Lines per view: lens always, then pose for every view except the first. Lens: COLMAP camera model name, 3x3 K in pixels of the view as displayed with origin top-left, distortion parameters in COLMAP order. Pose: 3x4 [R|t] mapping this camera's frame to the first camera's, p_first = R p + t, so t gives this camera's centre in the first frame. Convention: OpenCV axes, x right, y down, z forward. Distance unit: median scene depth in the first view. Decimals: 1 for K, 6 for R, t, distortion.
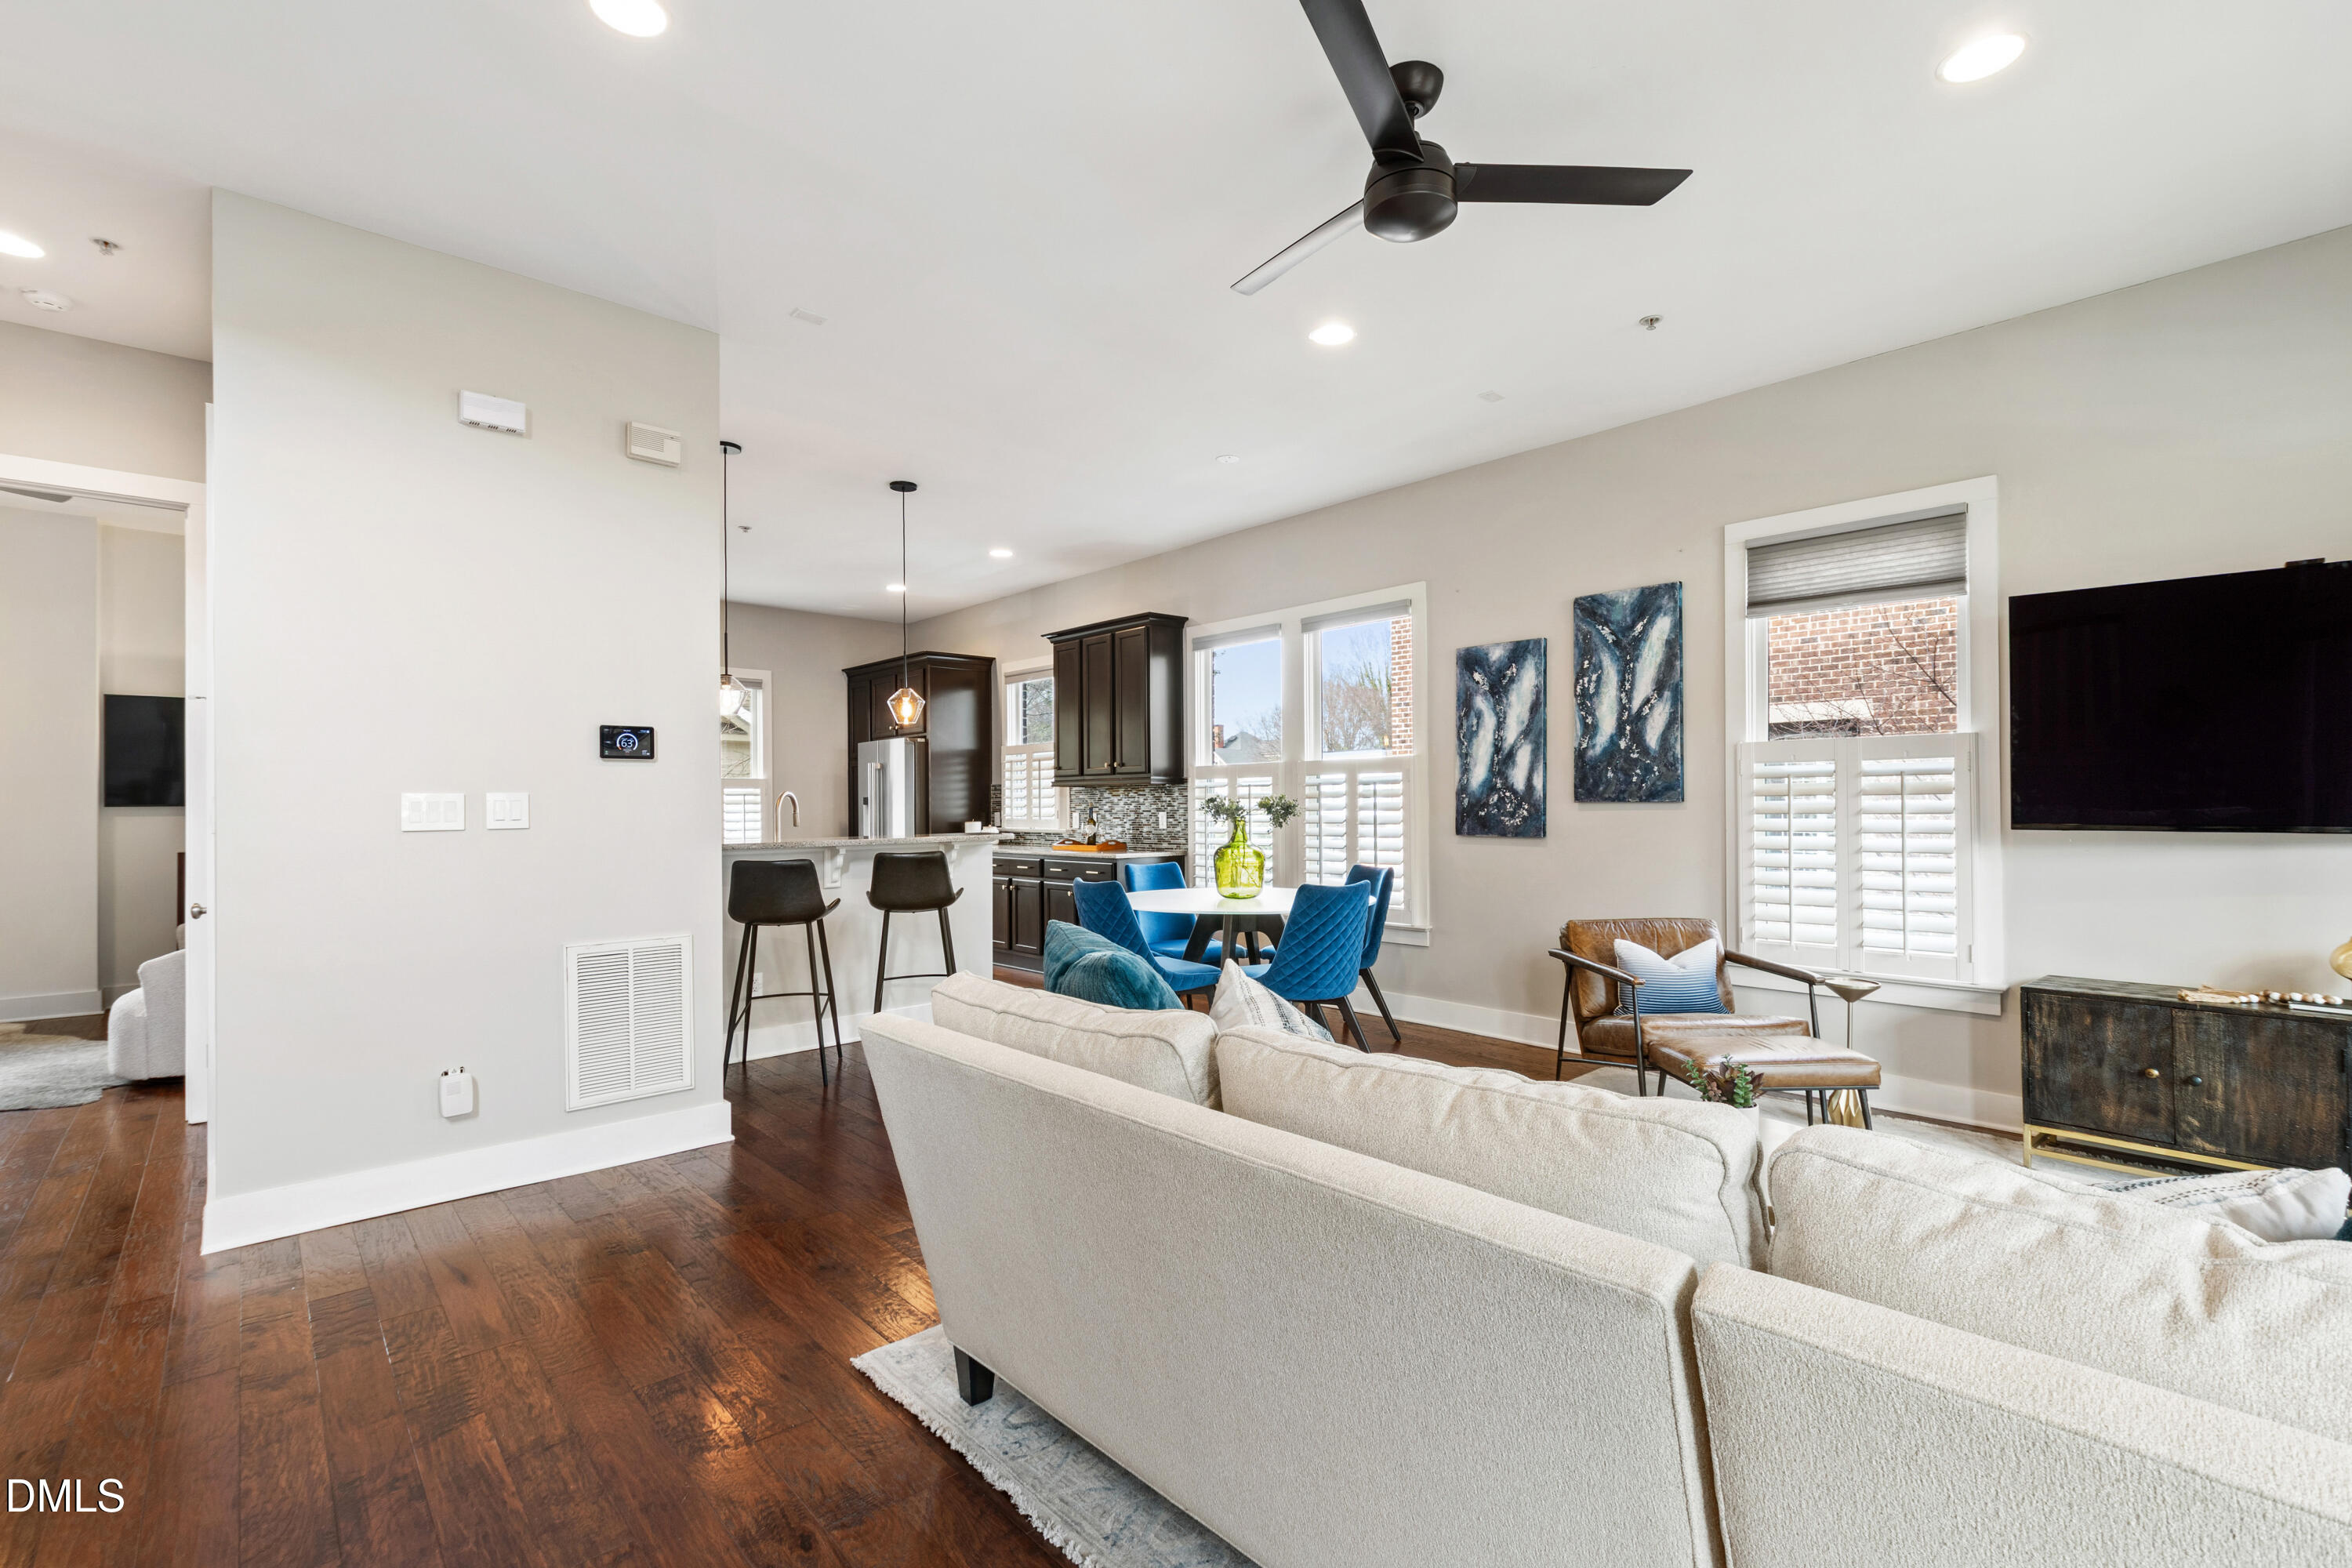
lens RADIAL K [[1042.7, 0, 1172.7], [0, 1042.7, 796.6], [0, 0, 1]] dist [0.001278, -0.002370]
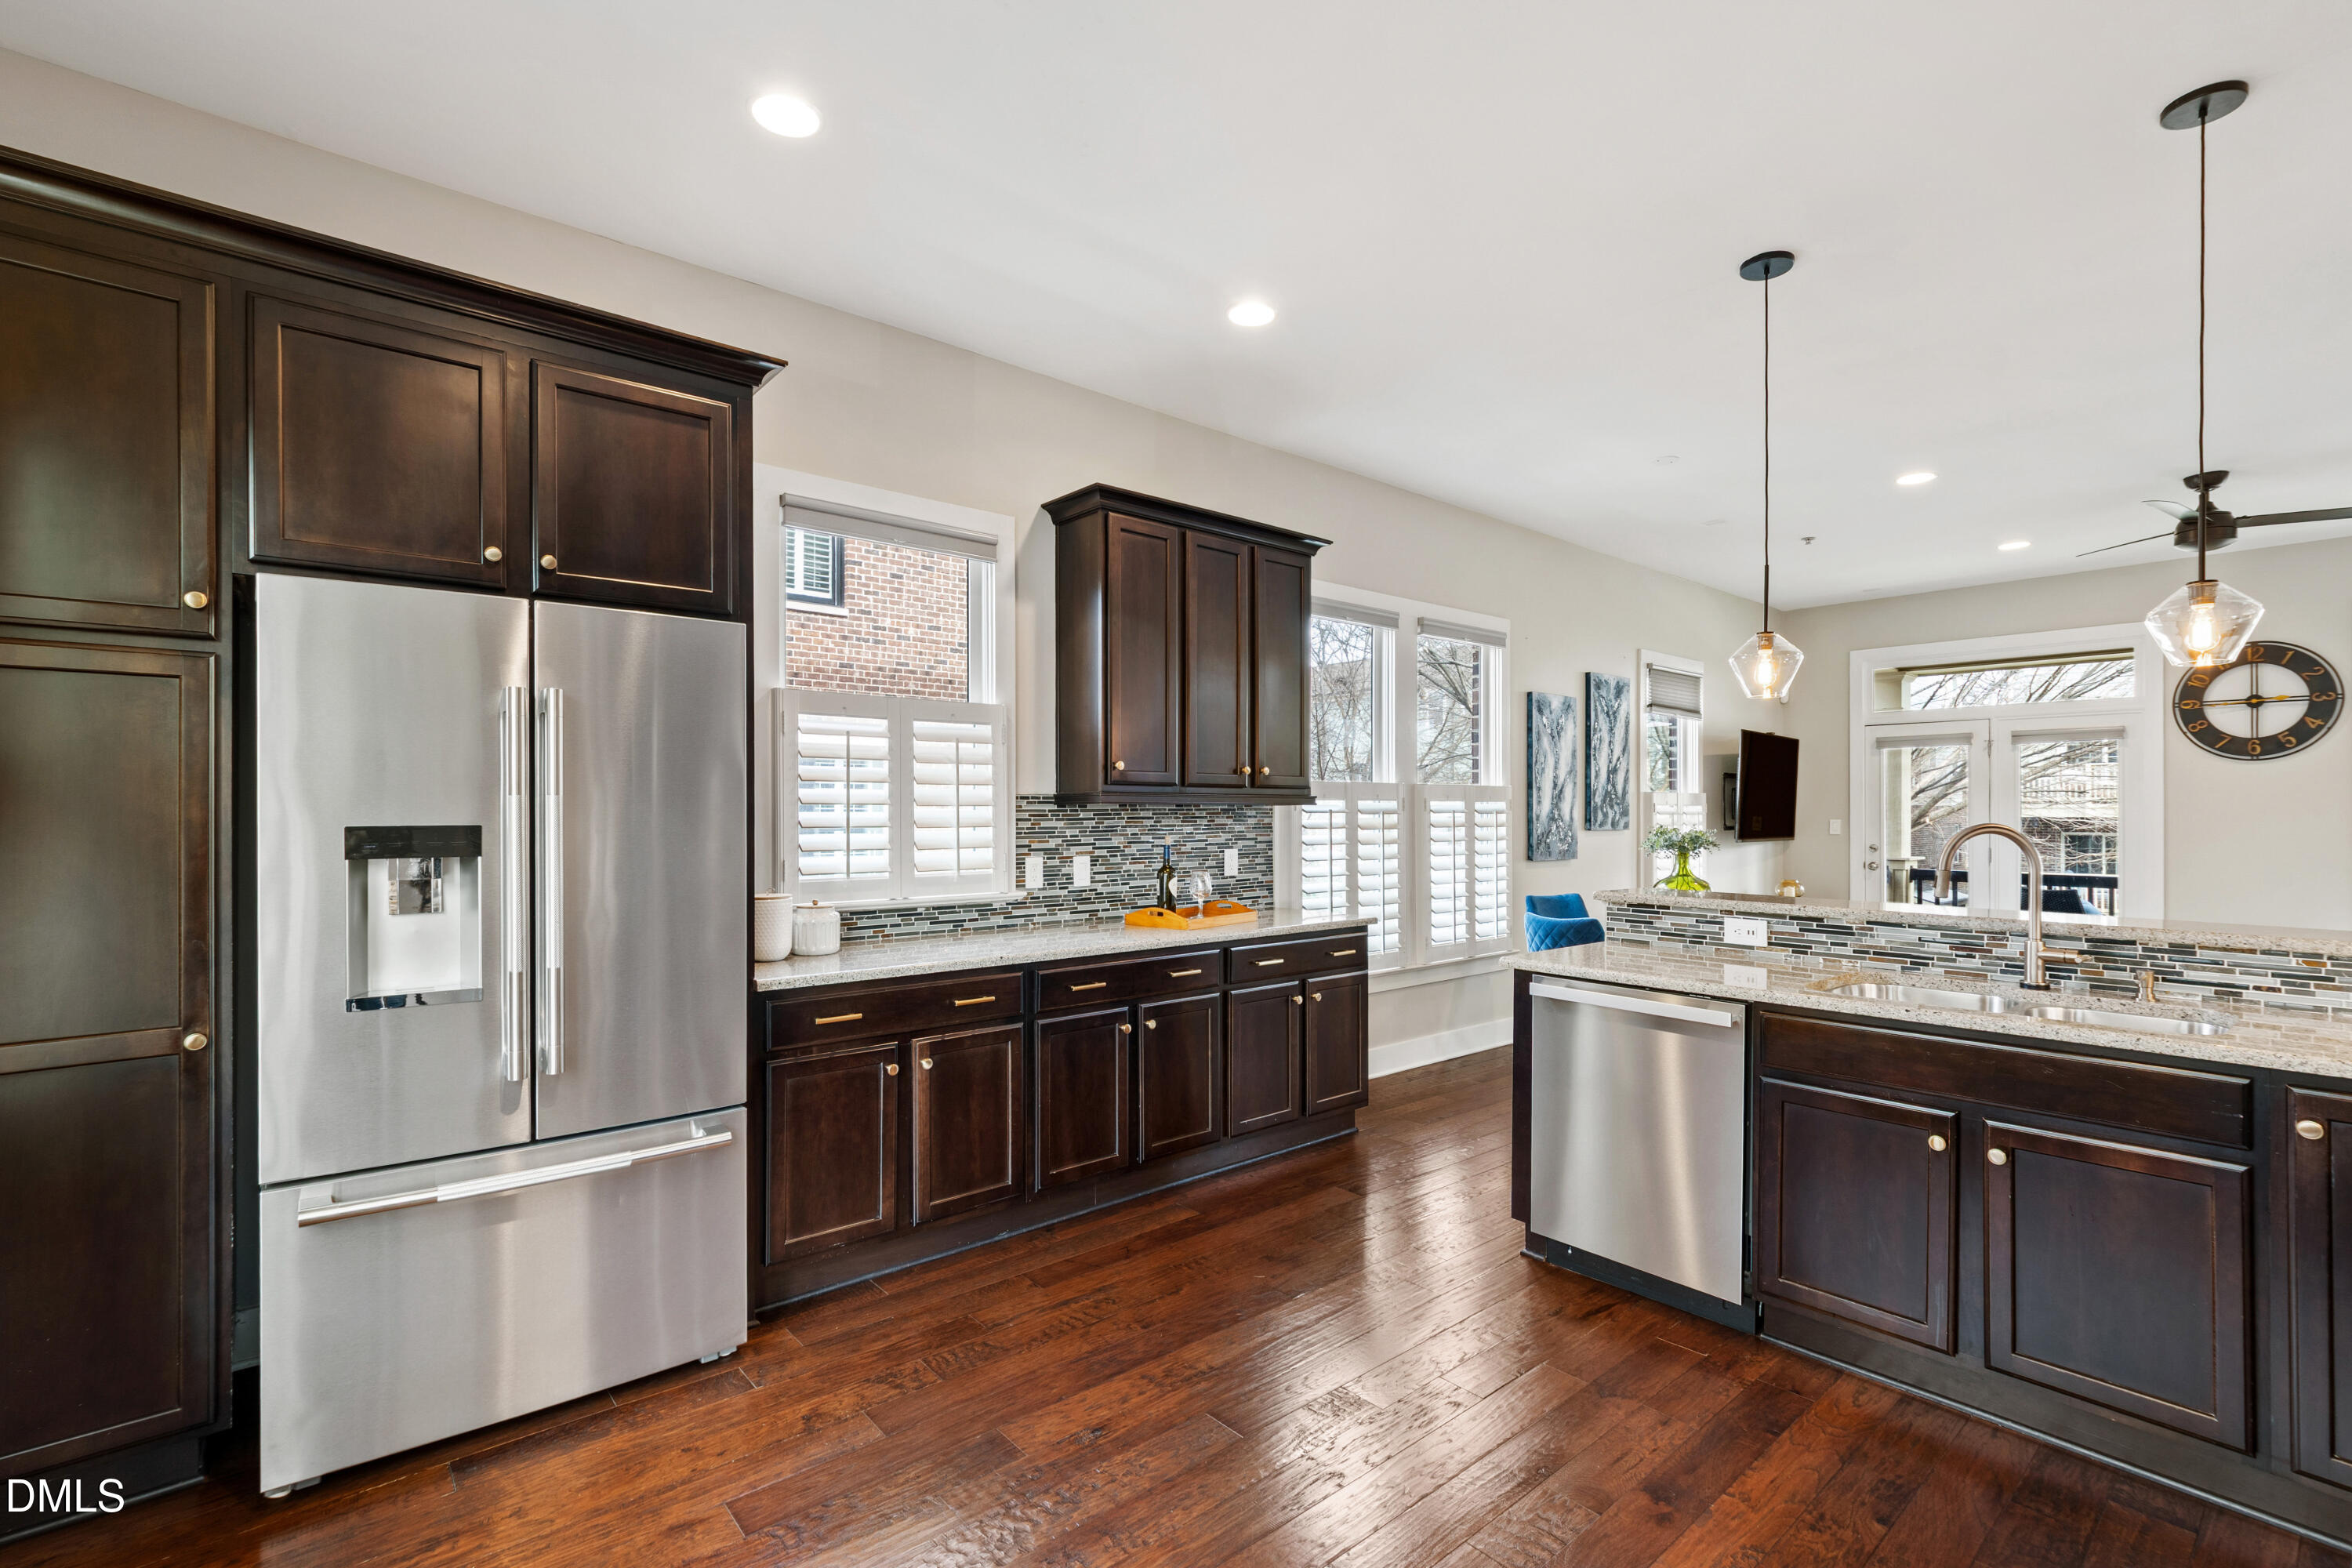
lens RADIAL K [[1042.7, 0, 1183.5], [0, 1042.7, 803.5], [0, 0, 1]] dist [0.001278, -0.002370]
pose [[0.038014, 0.014278, 0.999175, -0.944815], [-0.008164, 0.999869, -0.013978, -0.005392], [-0.999244, -0.007626, 0.038125, 1.480927]]
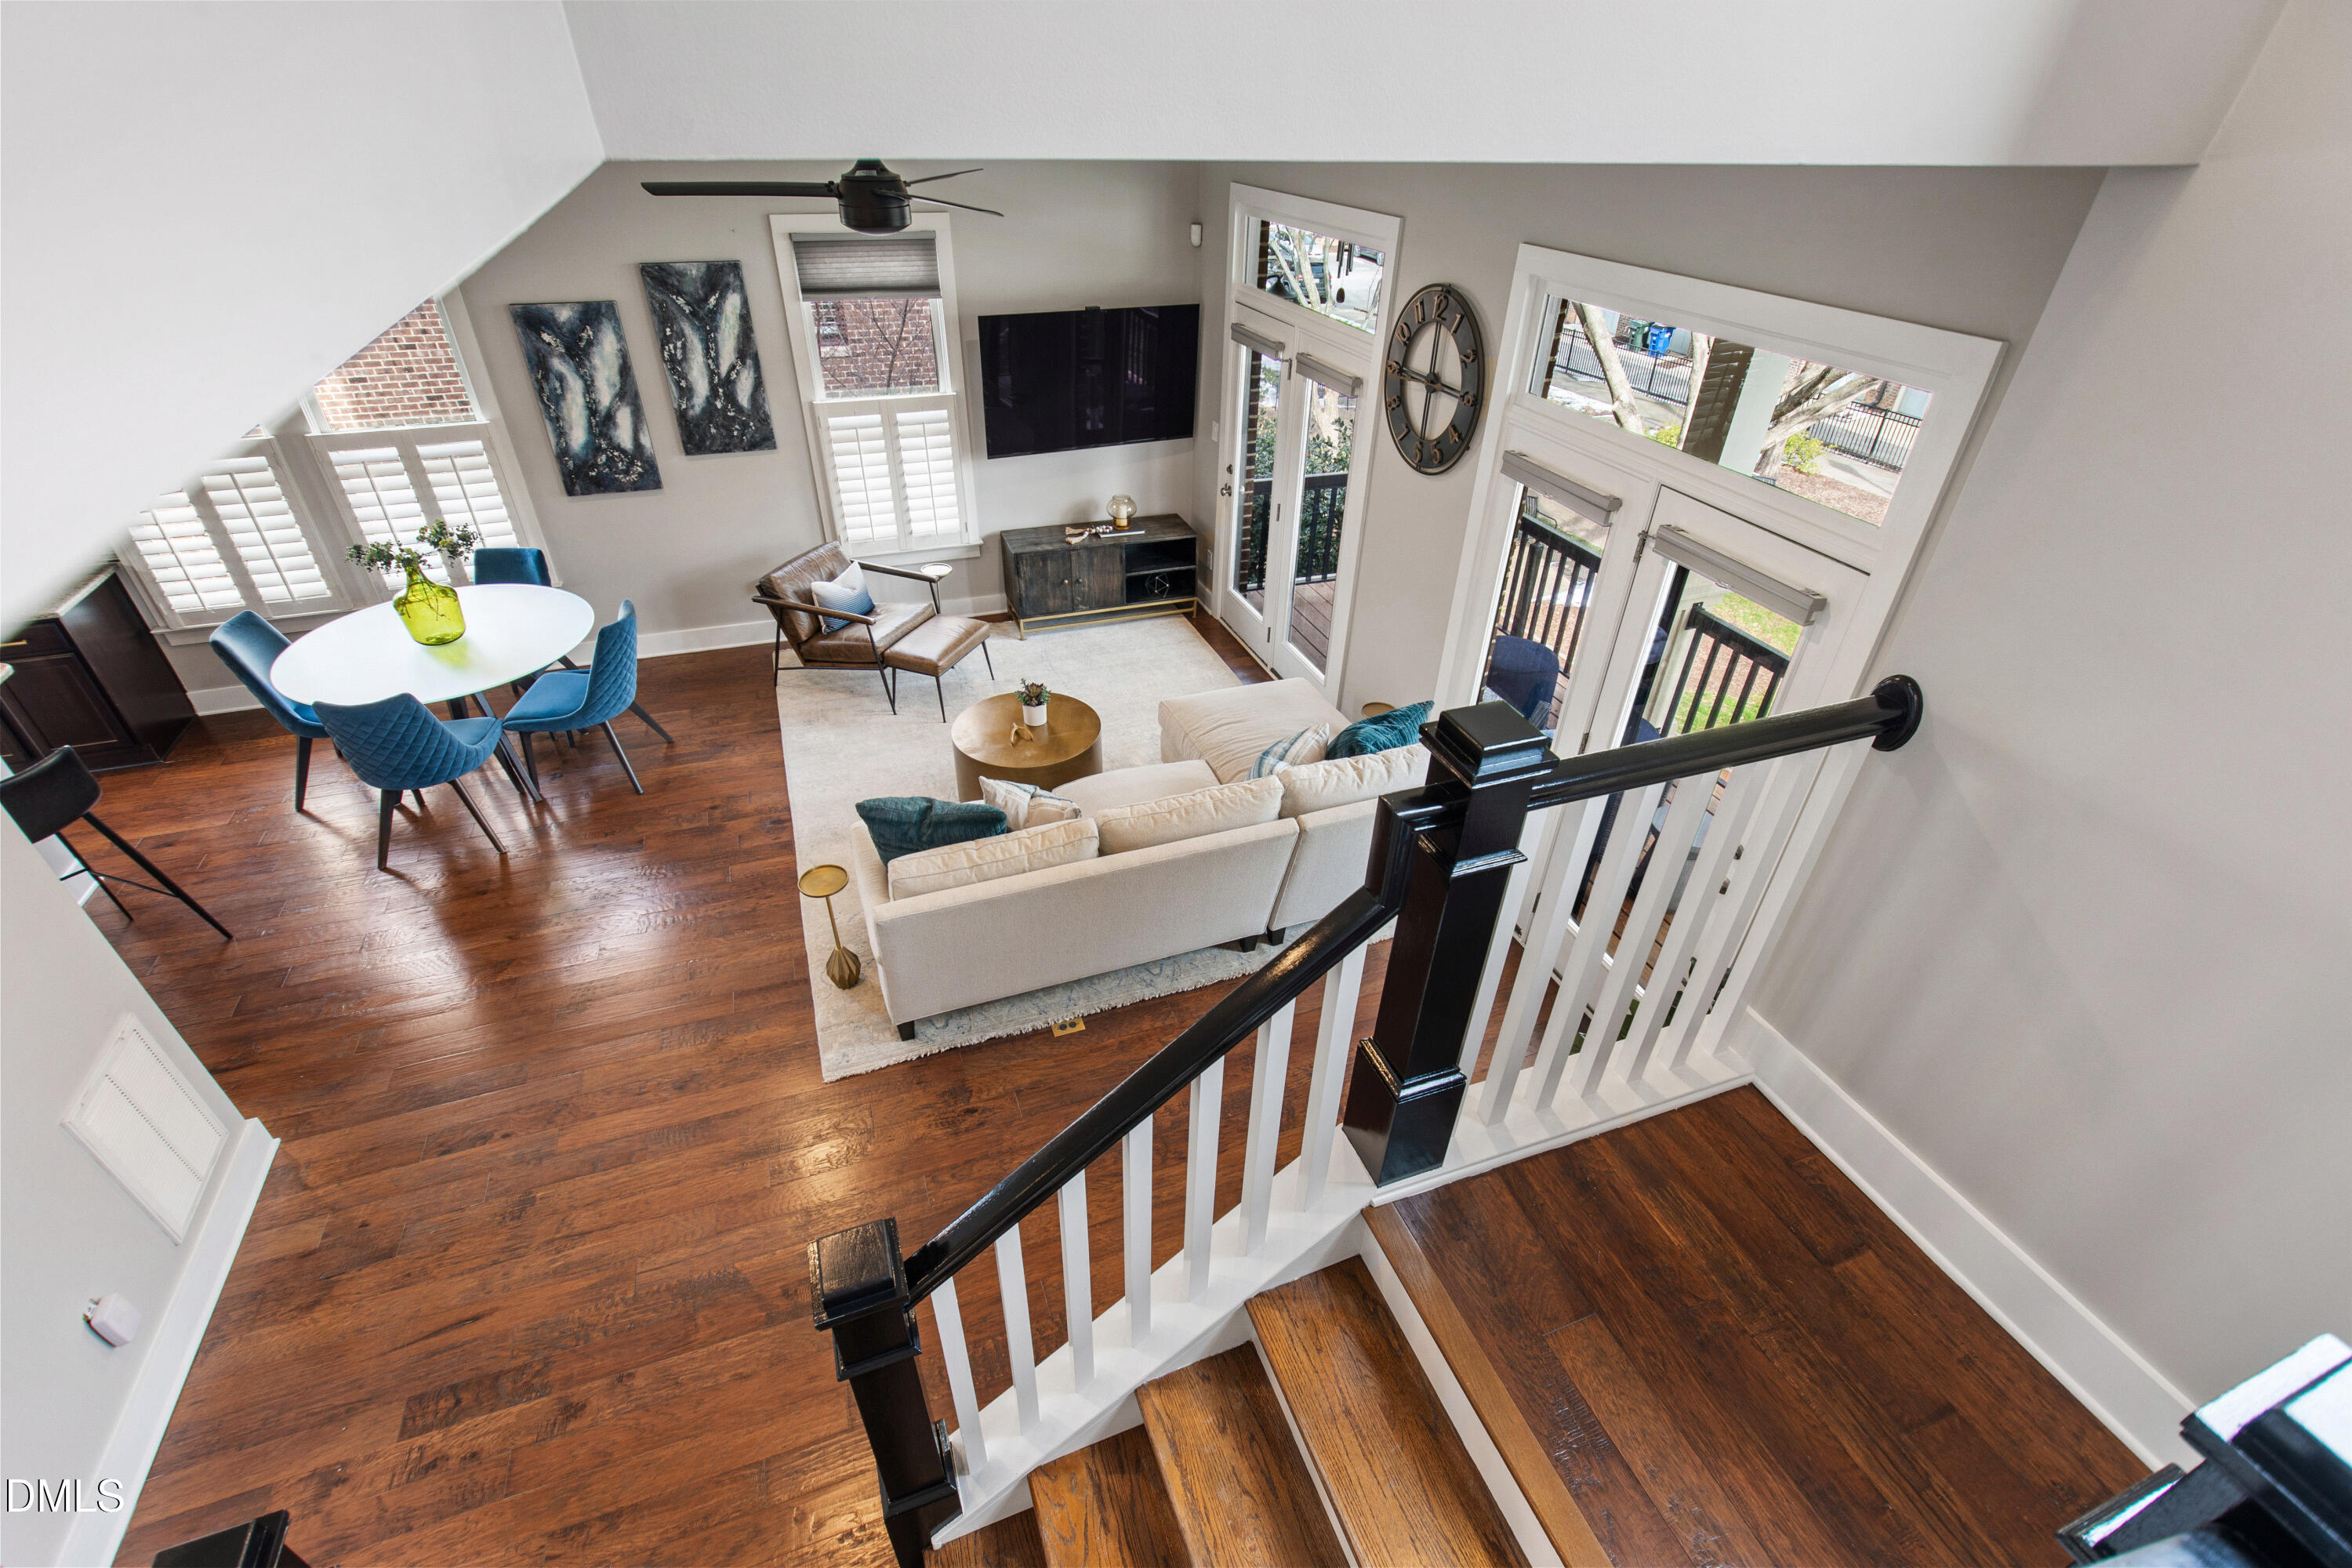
lens RADIAL K [[1042.7, 0, 1178.6], [0, 1042.7, 793.5], [0, 0, 1]] dist [0.001278, -0.002370]
pose [[0.374110, -0.511000, 0.773900, -0.528733], [-0.029376, 0.827549, 0.560624, -0.364871], [-0.926919, -0.232469, 0.294583, 0.041377]]
